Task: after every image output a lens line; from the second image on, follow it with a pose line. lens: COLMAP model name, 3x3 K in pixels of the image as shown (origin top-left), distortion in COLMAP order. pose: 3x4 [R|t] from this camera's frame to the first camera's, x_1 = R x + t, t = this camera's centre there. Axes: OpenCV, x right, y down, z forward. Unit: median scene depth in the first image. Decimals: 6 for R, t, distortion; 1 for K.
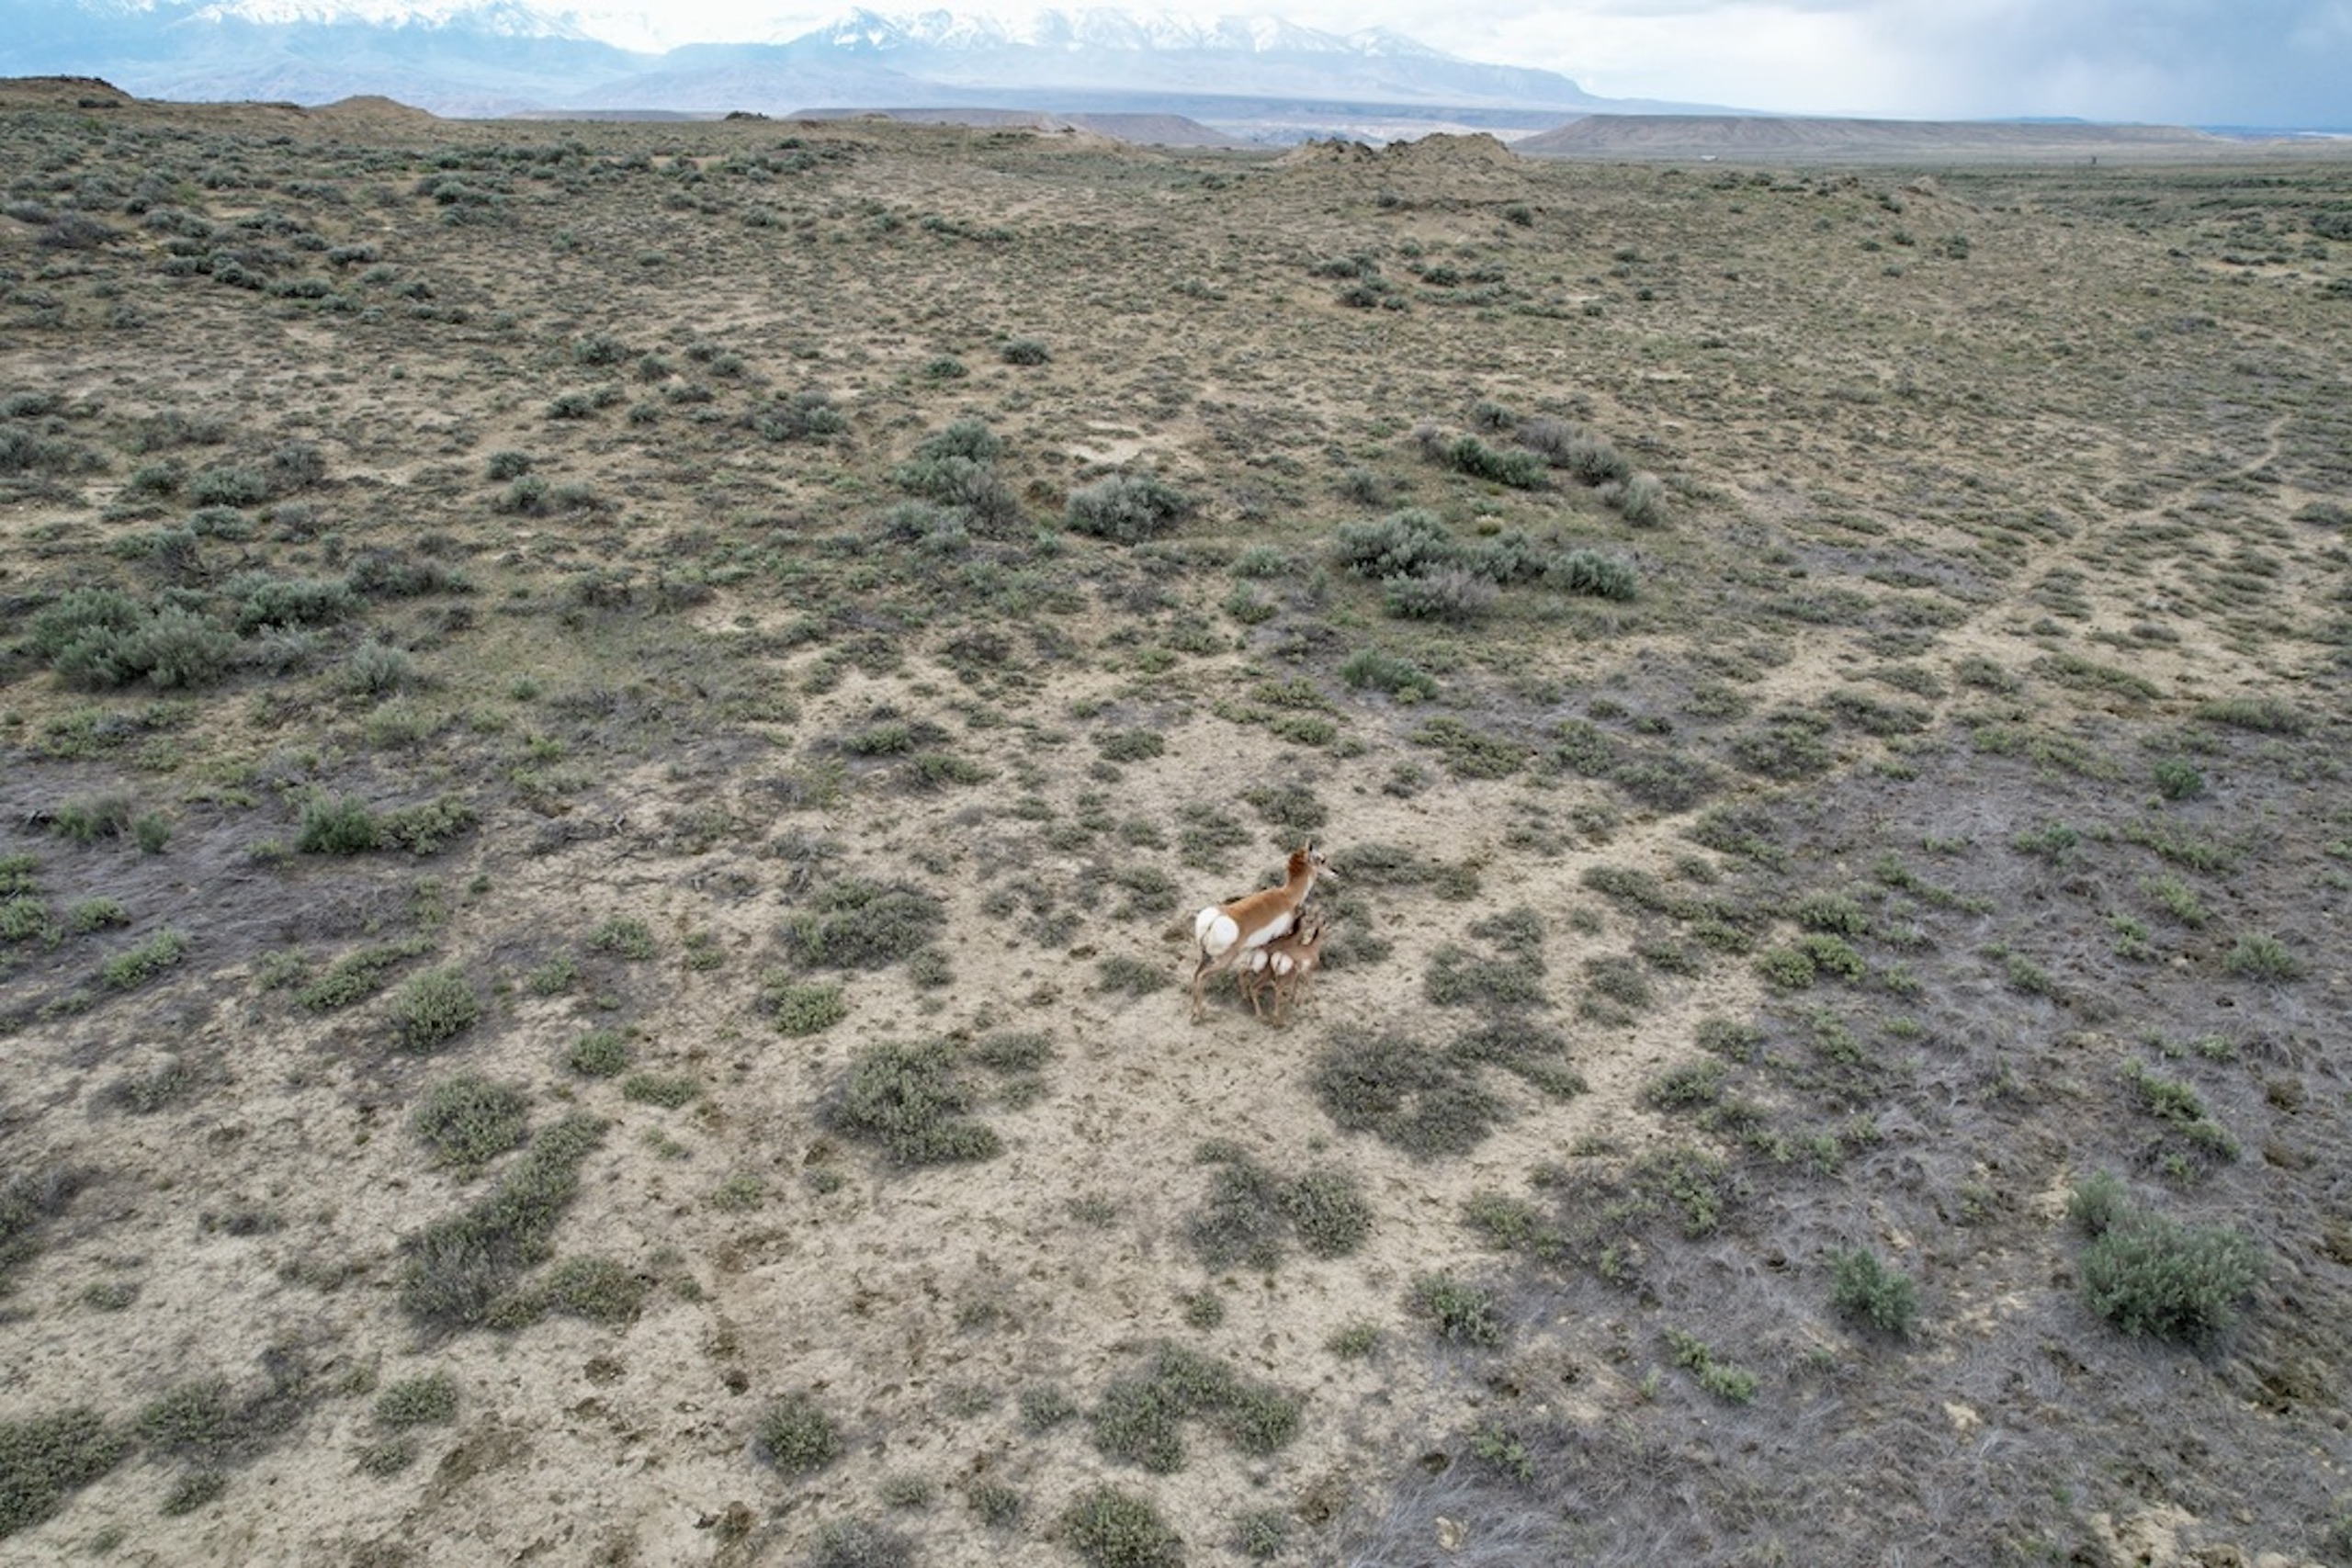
lens RADIAL K [[1467.9, 0, 1192.6], [0, 1467.9, 777.6], [0, 0, 1]] dist [-0.096414, 0.066113]
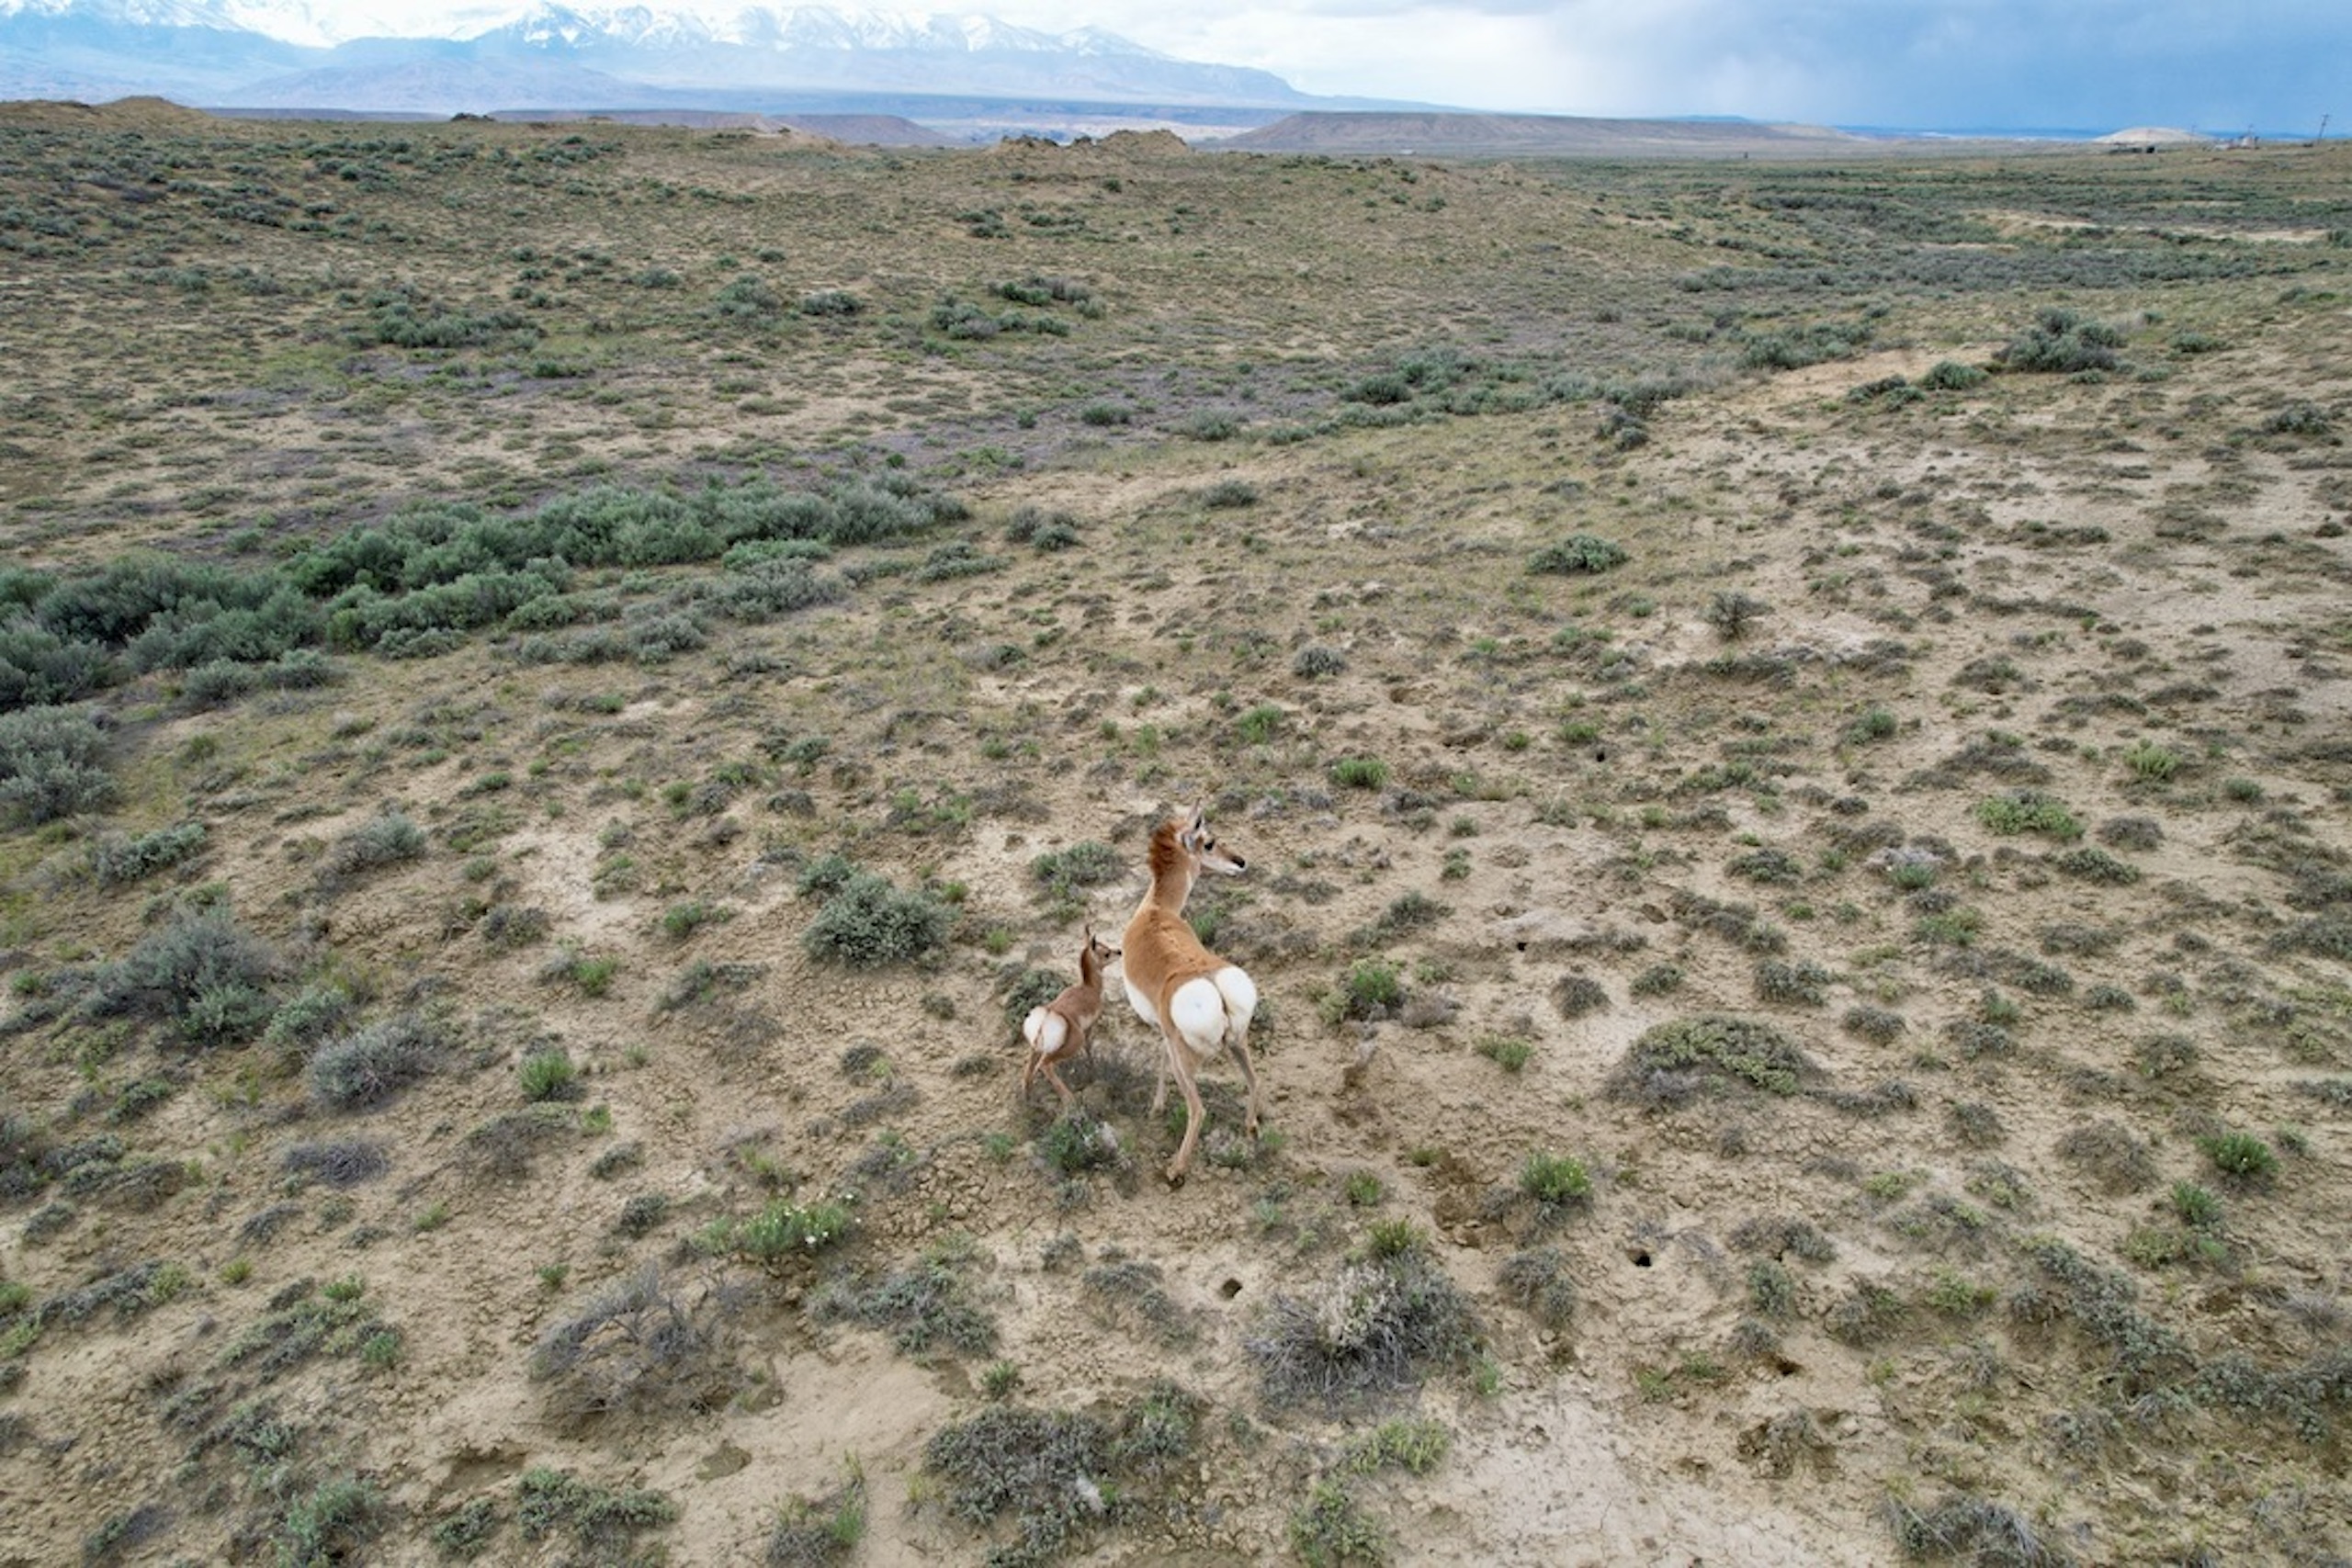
lens RADIAL K [[1467.9, 0, 1192.6], [0, 1467.9, 777.6], [0, 0, 1]] dist [-0.096414, 0.066113]
pose [[0.984419, -0.069401, 0.161562, 0.037735], [0.069289, 0.997577, 0.006331, 0.231538], [-0.161610, 0.004962, 0.986842, -0.510351]]
